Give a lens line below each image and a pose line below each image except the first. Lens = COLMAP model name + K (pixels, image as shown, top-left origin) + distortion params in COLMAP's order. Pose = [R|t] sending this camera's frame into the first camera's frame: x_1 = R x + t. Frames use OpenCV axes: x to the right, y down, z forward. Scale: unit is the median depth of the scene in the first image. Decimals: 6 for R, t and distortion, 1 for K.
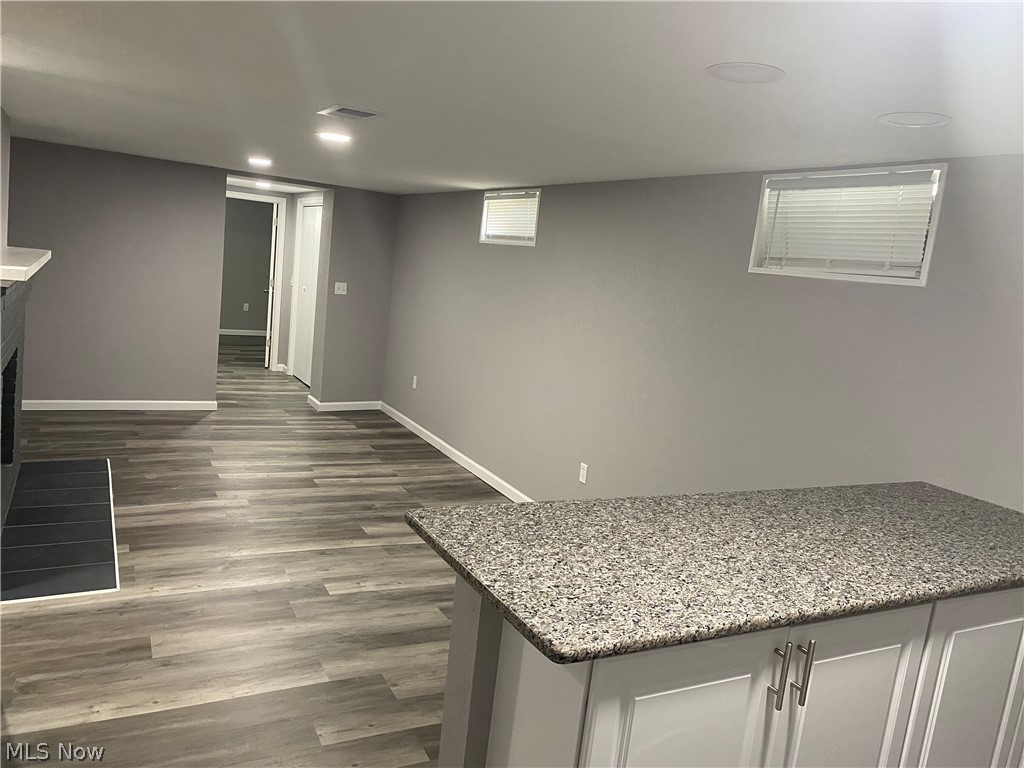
lens RADIAL K [[780.8, 0, 515.9], [0, 780.8, 384.6], [0, 0, 1]] dist [0.033694, -0.046501]
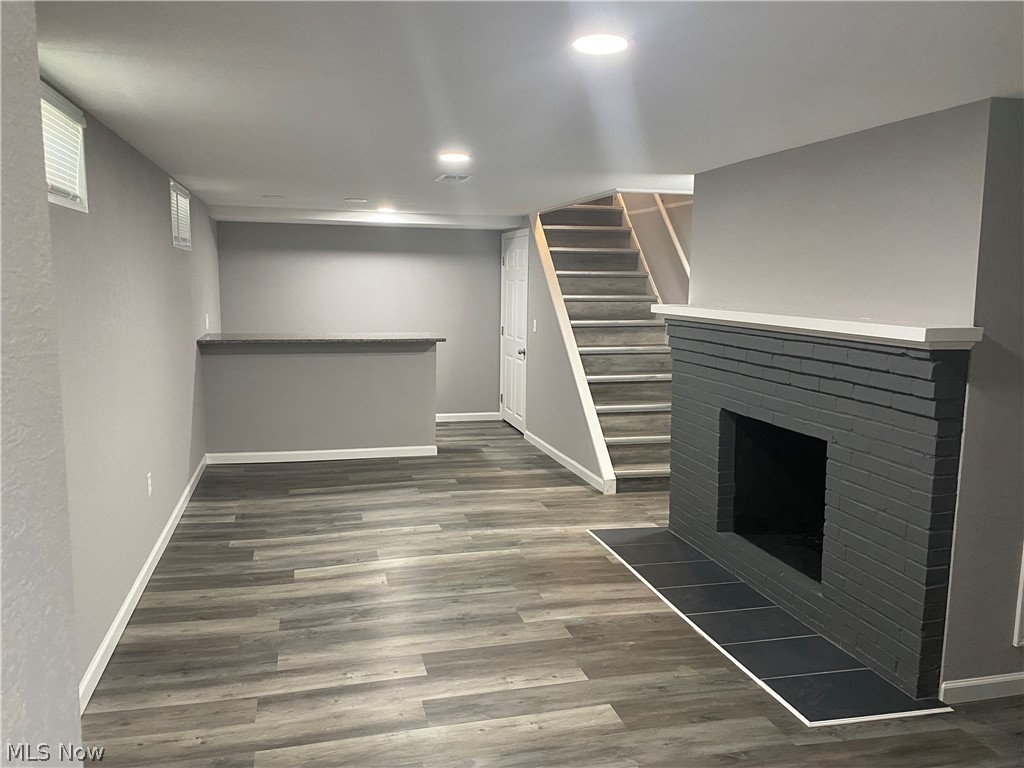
lens RADIAL K [[780.8, 0, 508.6], [0, 780.8, 385.6], [0, 0, 1]] dist [0.033694, -0.046501]
pose [[-0.967388, -0.150424, 0.203798, -0.465248], [-0.082816, 0.948182, 0.306746, -0.295377], [-0.239379, 0.279865, -0.929717, 1.695257]]
